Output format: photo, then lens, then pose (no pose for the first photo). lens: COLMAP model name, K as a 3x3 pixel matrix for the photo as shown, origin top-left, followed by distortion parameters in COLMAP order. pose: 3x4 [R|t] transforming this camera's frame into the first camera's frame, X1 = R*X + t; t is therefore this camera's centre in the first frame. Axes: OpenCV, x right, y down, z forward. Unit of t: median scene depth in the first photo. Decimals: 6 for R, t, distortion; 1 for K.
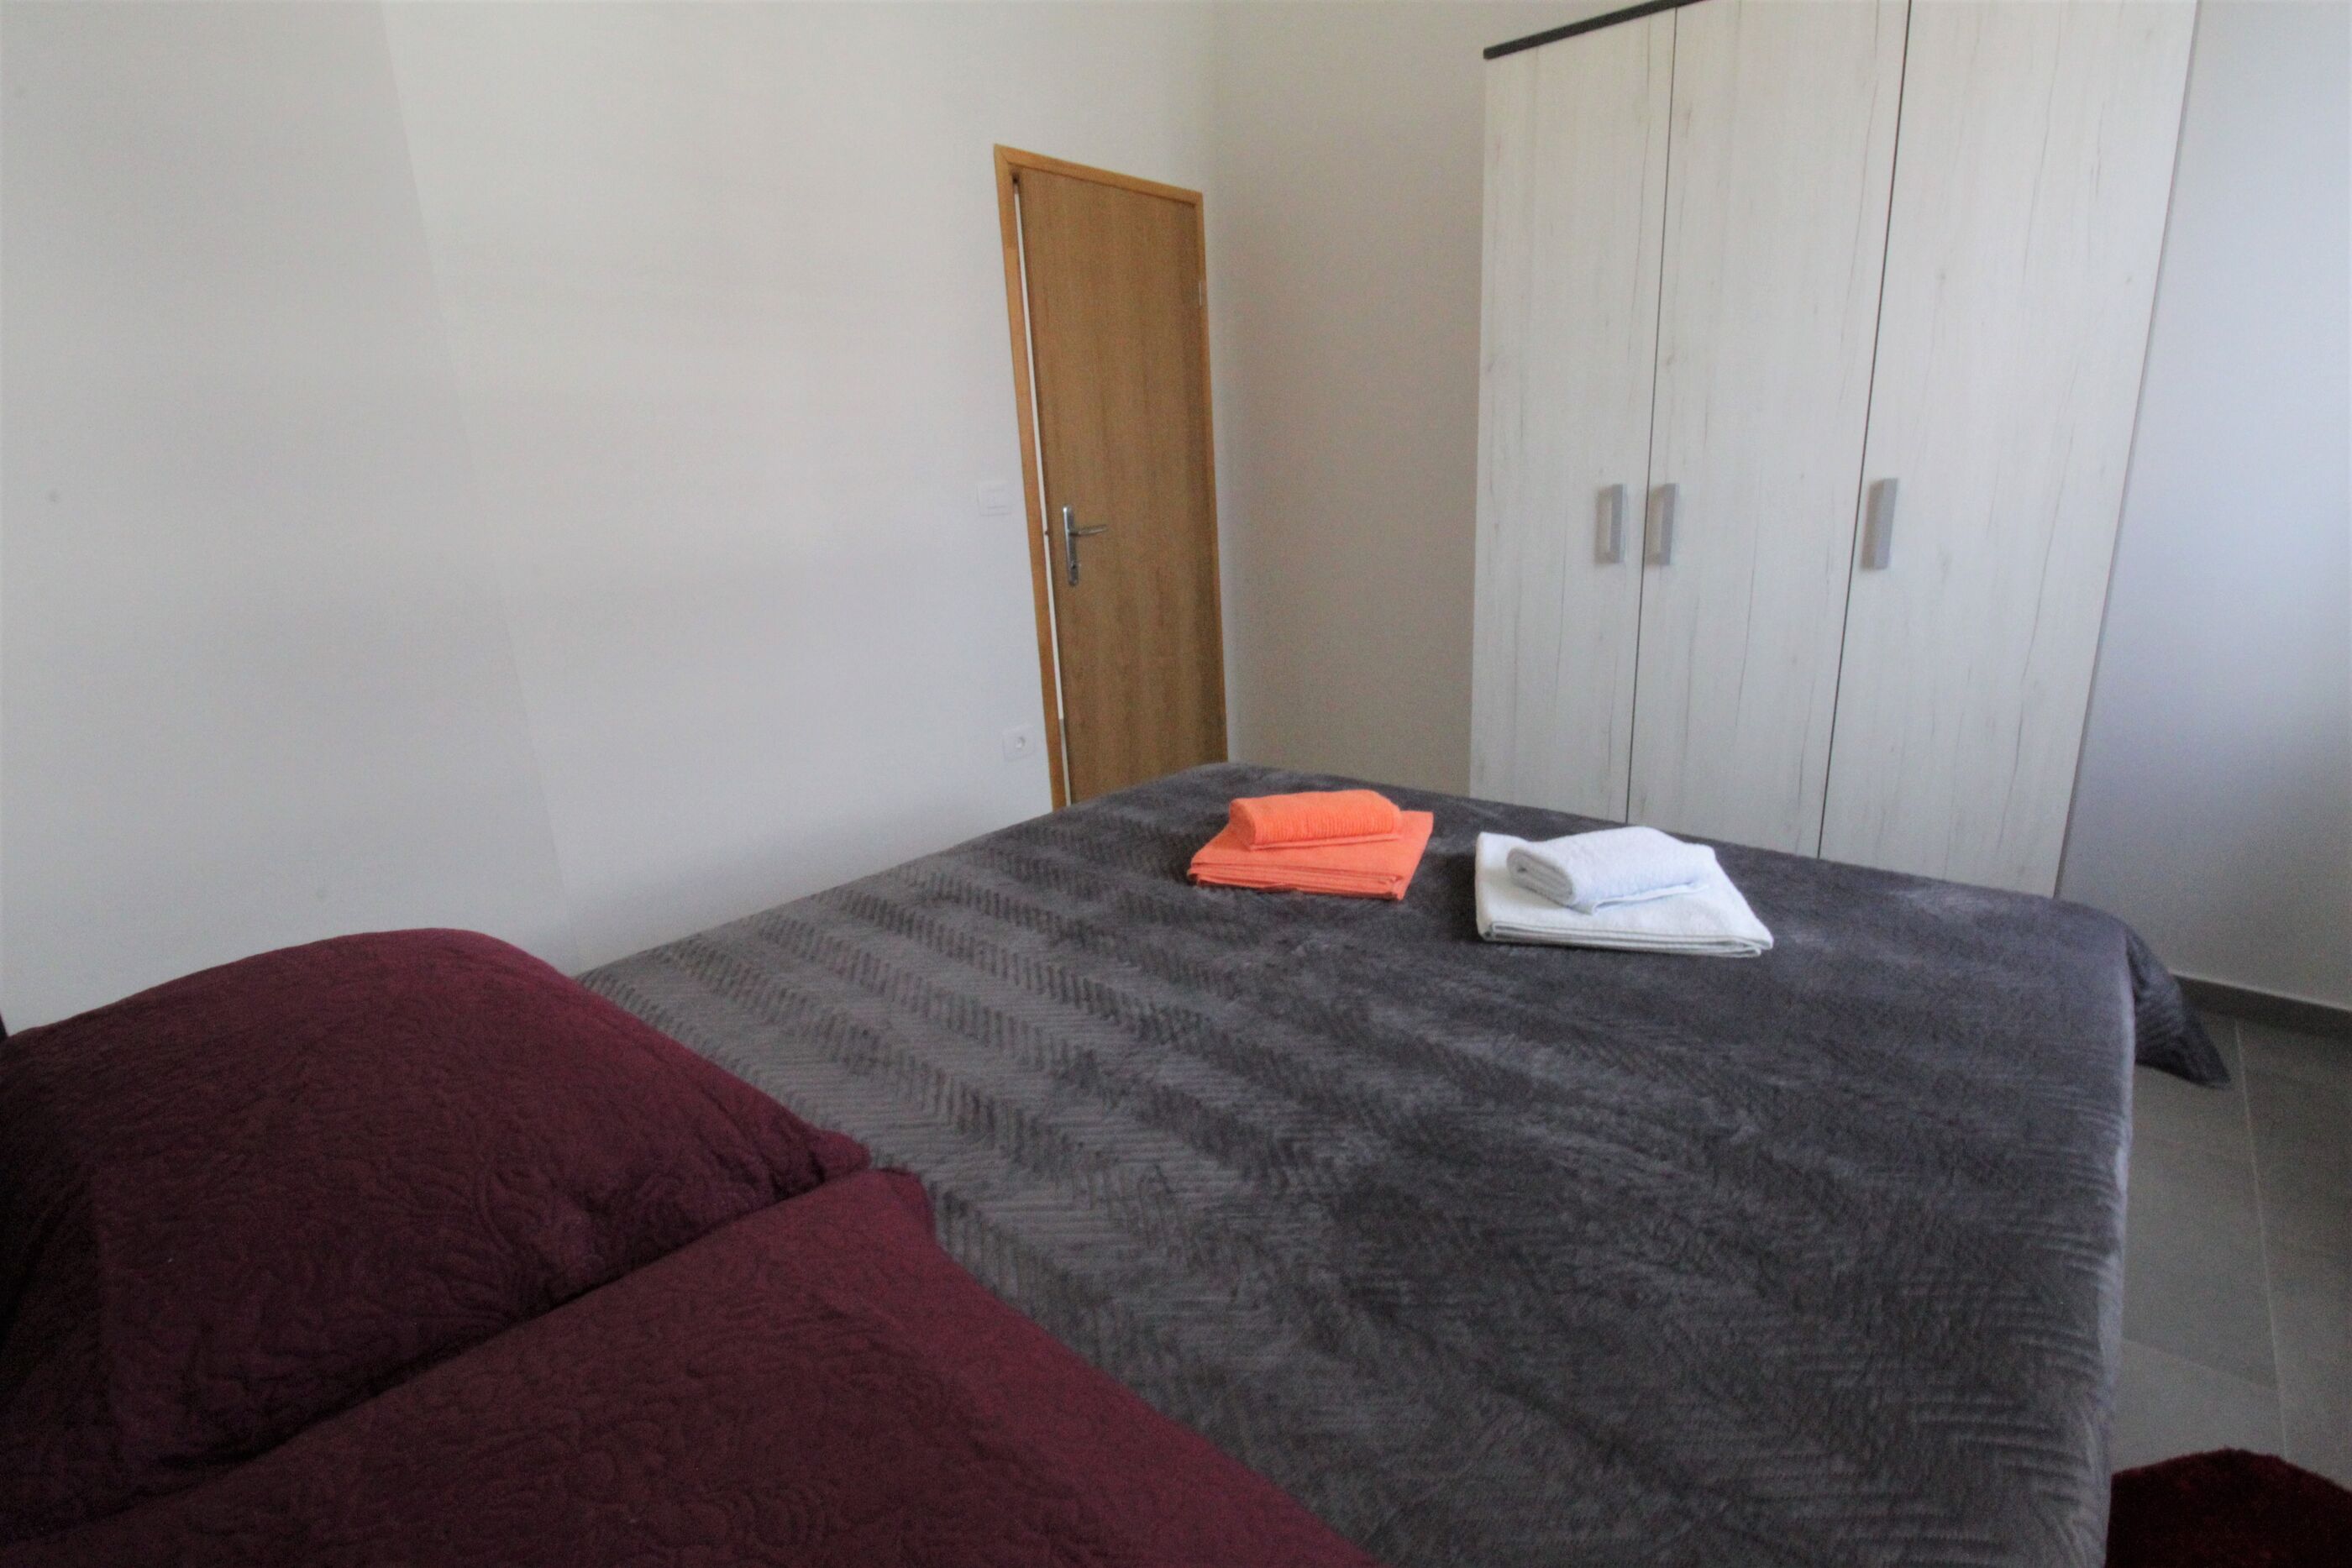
lens RADIAL K [[1139.0, 0, 1193.9], [0, 1139.0, 778.8], [0, 0, 1]] dist [-0.002151, -0.012795]
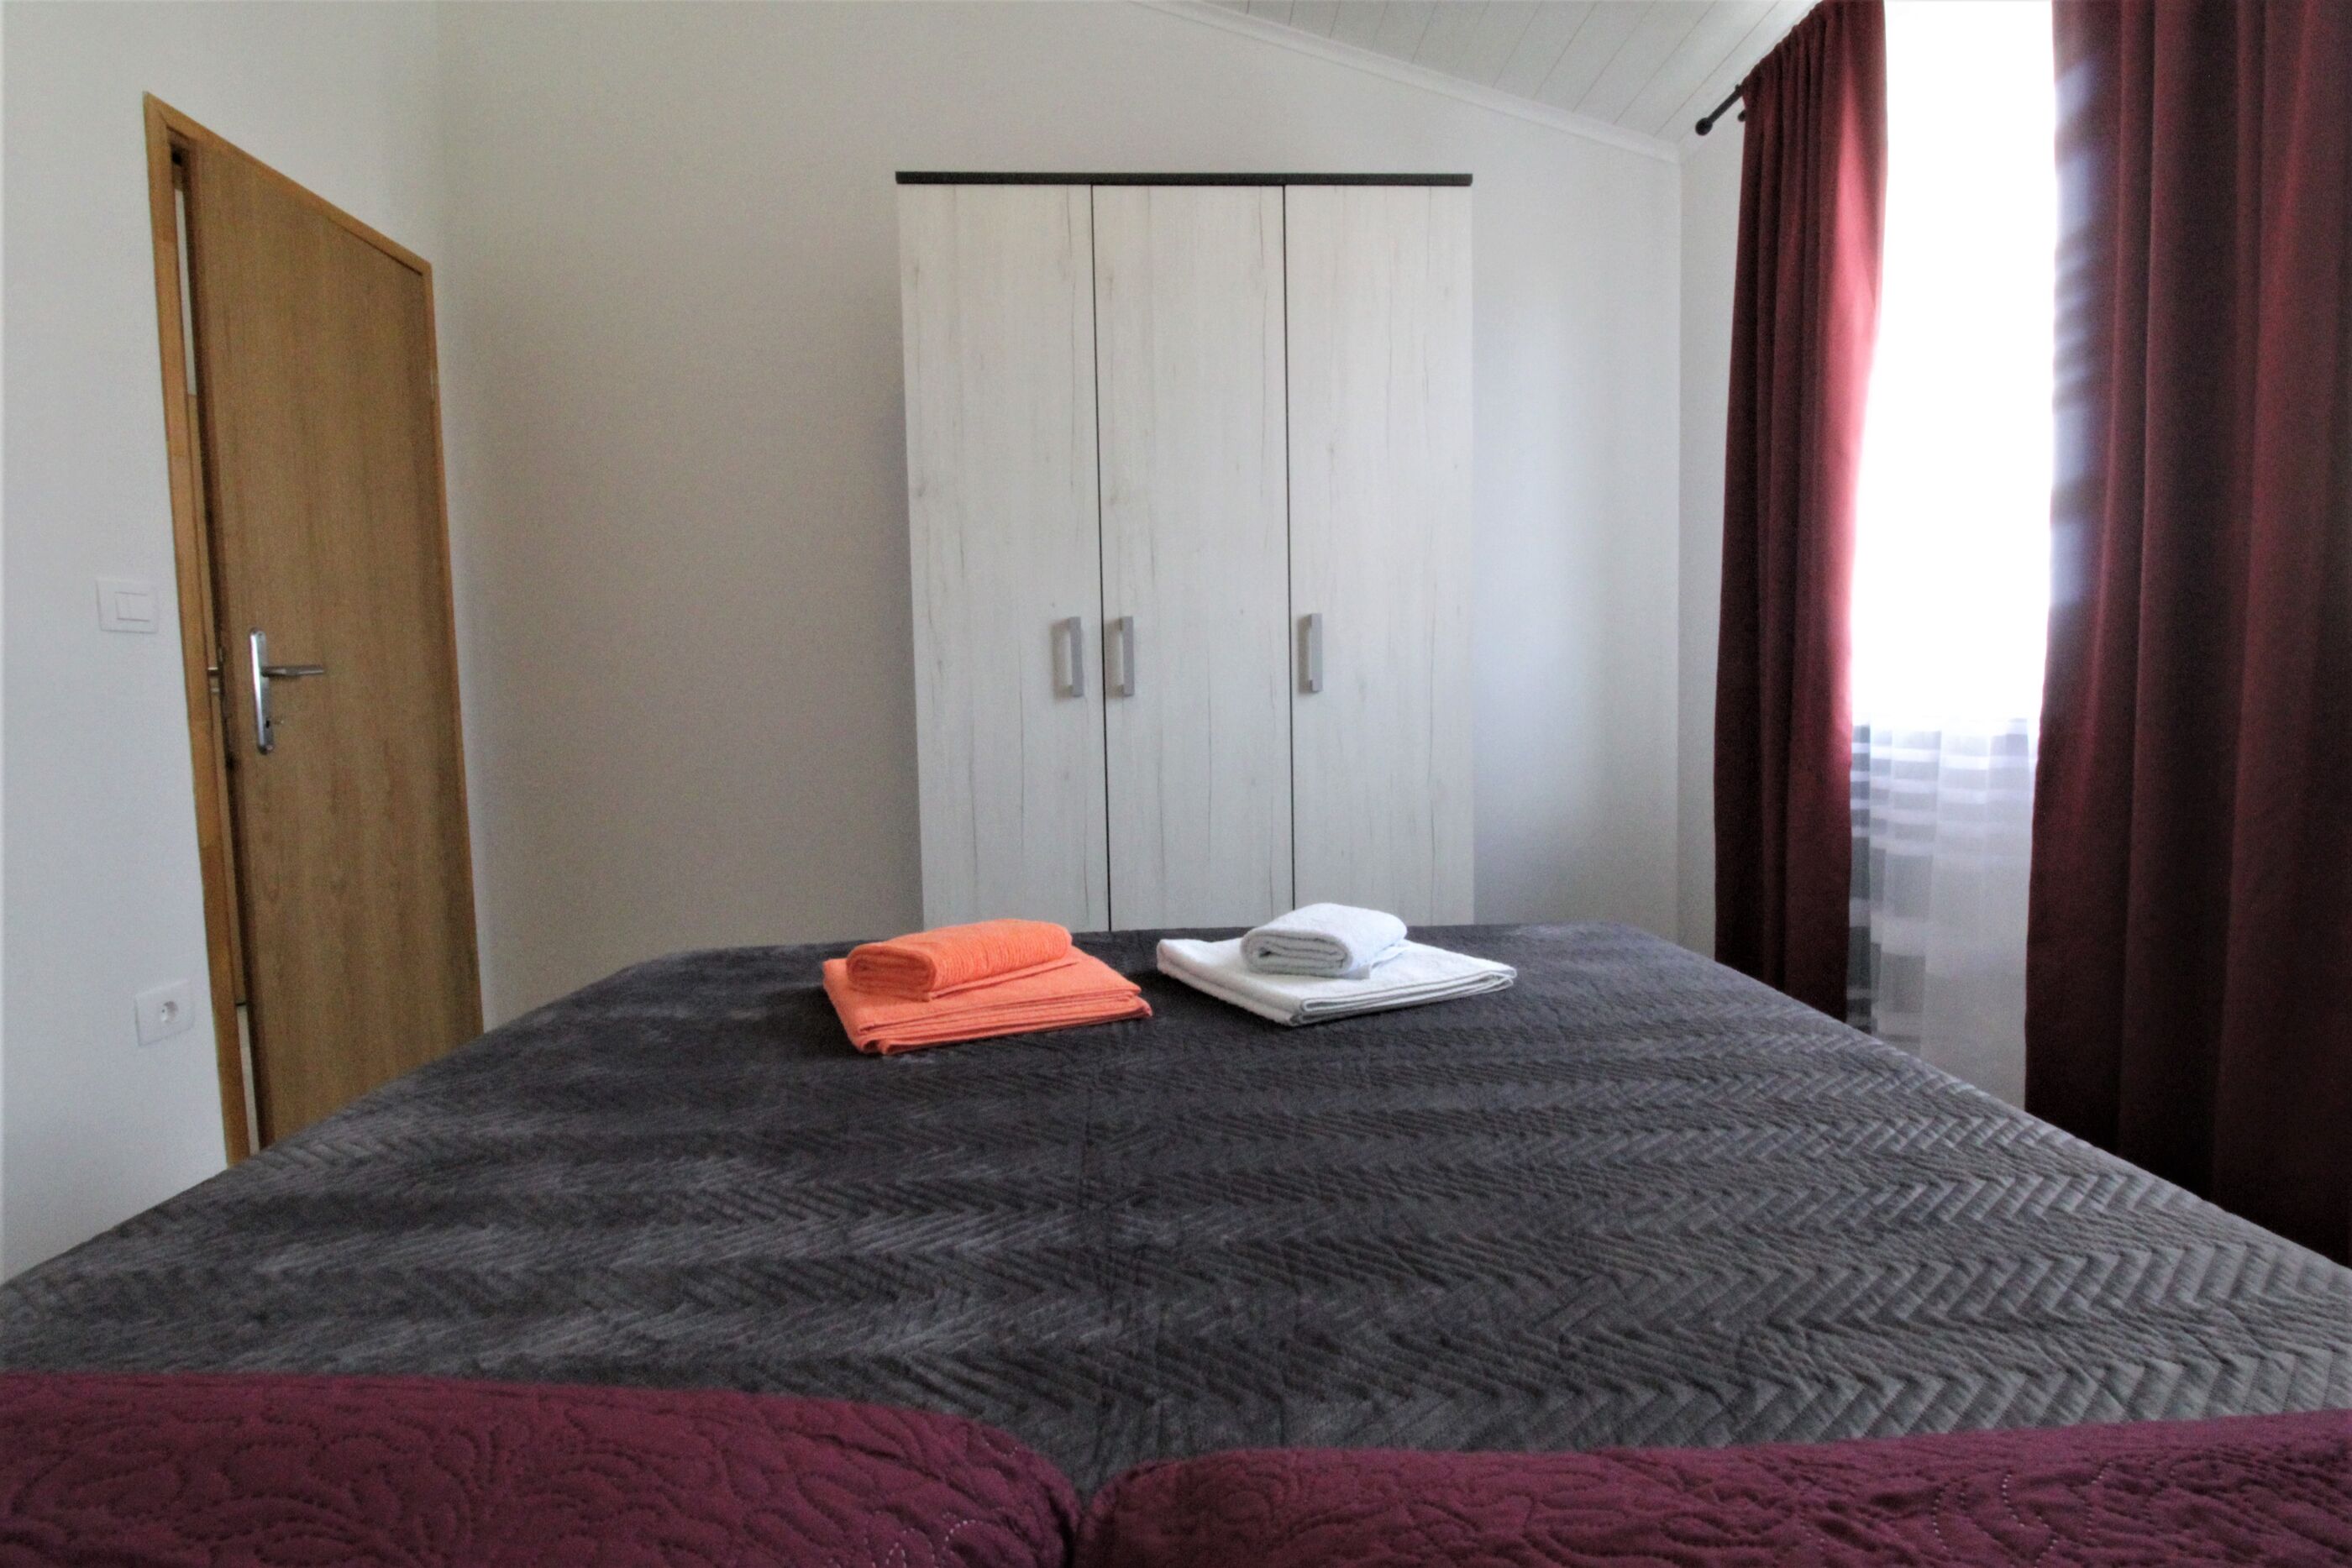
lens RADIAL K [[1212.7, 0, 1176.0], [0, 1212.7, 784.0], [0, 0, 1]] dist [0.000357, -0.015449]
pose [[0.711397, -0.010800, 0.702707, -0.315127], [0.176558, 0.970561, -0.163825, 0.069860], [-0.680251, 0.240613, 0.692361, 0.270810]]
